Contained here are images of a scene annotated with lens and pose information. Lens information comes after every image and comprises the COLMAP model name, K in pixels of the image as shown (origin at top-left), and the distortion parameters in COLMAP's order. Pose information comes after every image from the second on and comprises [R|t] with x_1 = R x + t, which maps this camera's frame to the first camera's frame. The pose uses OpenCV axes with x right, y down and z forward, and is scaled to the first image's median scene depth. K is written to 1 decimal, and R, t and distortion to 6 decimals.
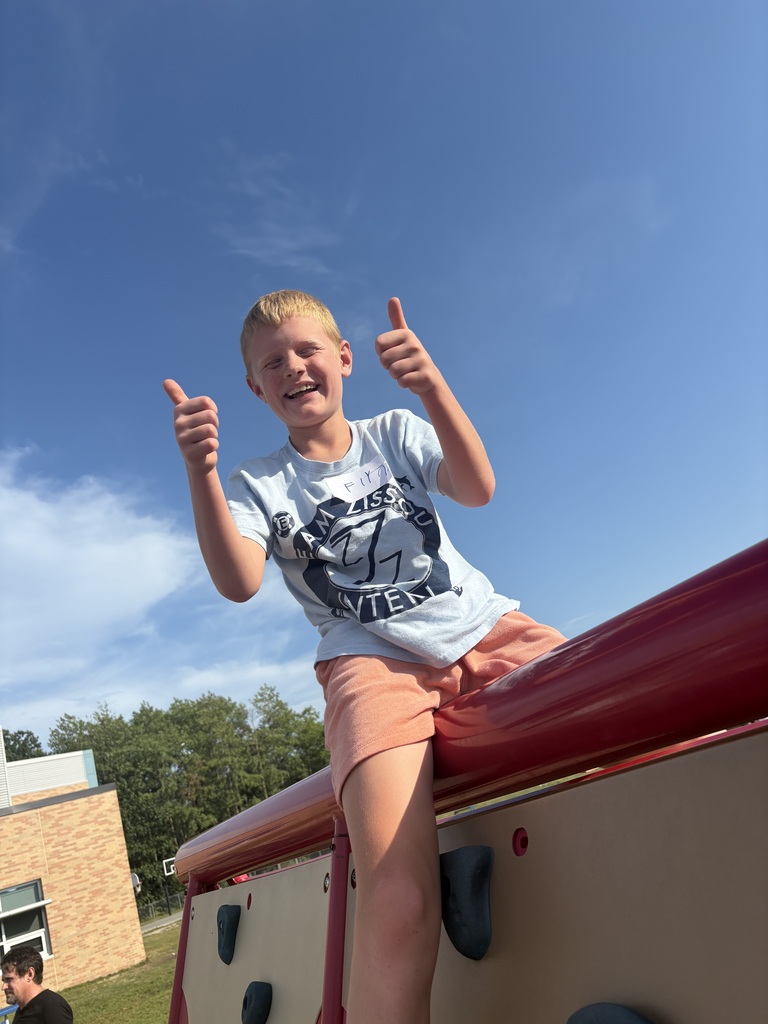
lens RADIAL K [[792.1, 0, 384.0], [0, 792.1, 512.0], [0, 0, 1]] dist [0.002086, -0.000259]
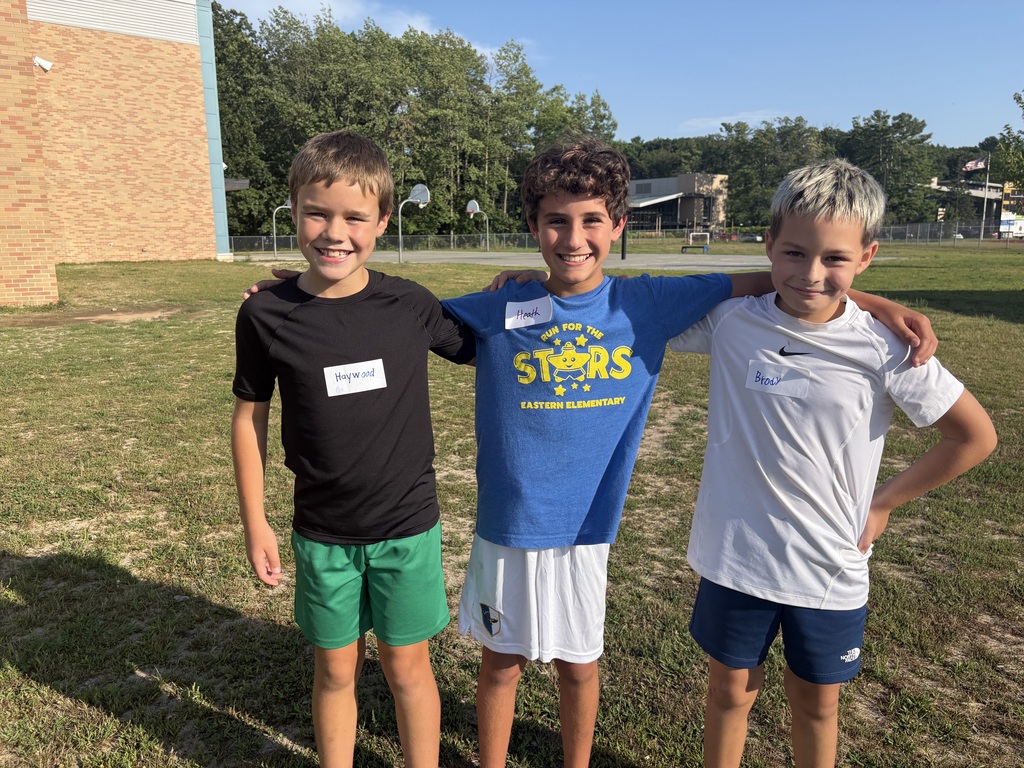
lens RADIAL K [[792.1, 0, 512.0], [0, 792.1, 384.0], [0, 0, 1]] dist [0.002086, -0.000259]
pose [[0.945516, 0.319409, -0.063062, 0.013044], [-0.234210, 0.801843, 0.549722, 0.056037], [0.226152, -0.505001, 0.832964, 0.141479]]
